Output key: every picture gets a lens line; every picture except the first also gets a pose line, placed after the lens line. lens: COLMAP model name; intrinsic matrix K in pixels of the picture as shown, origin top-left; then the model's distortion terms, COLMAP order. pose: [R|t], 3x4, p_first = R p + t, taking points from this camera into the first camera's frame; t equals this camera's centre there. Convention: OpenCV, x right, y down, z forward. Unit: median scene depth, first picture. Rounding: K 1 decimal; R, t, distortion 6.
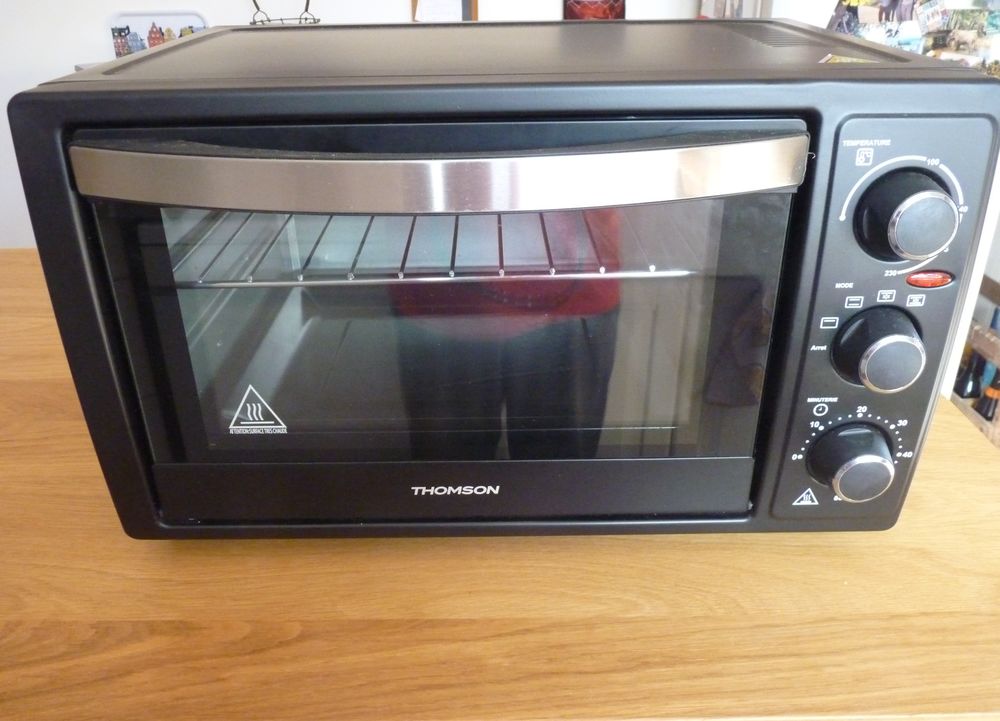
lens RADIAL K [[826.0, 0, 501.4], [0, 826.0, 356.1], [0, 0, 1]] dist [-0.004190, 0.018178]
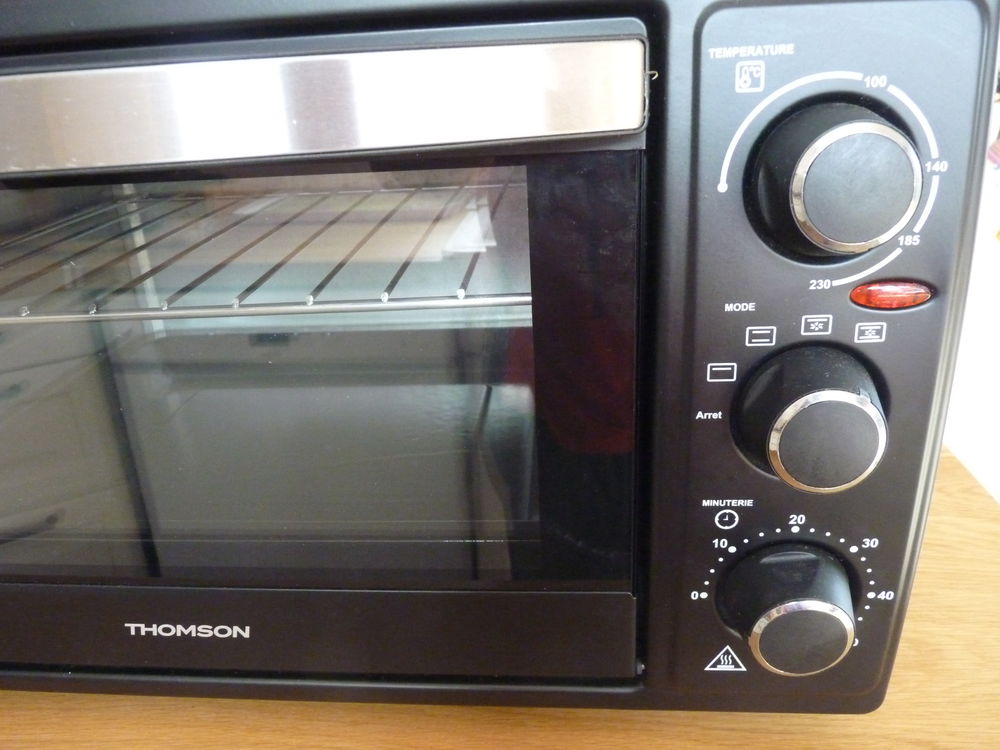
lens RADIAL K [[820.8, 0, 499.2], [0, 820.8, 378.7], [0, 0, 1]] dist [-0.009939, -0.007404]
pose [[0.994304, -0.002608, -0.106550, 0.287699], [-0.005527, 0.997094, -0.075983, 0.009246], [0.106439, 0.076139, 0.991400, 0.384842]]
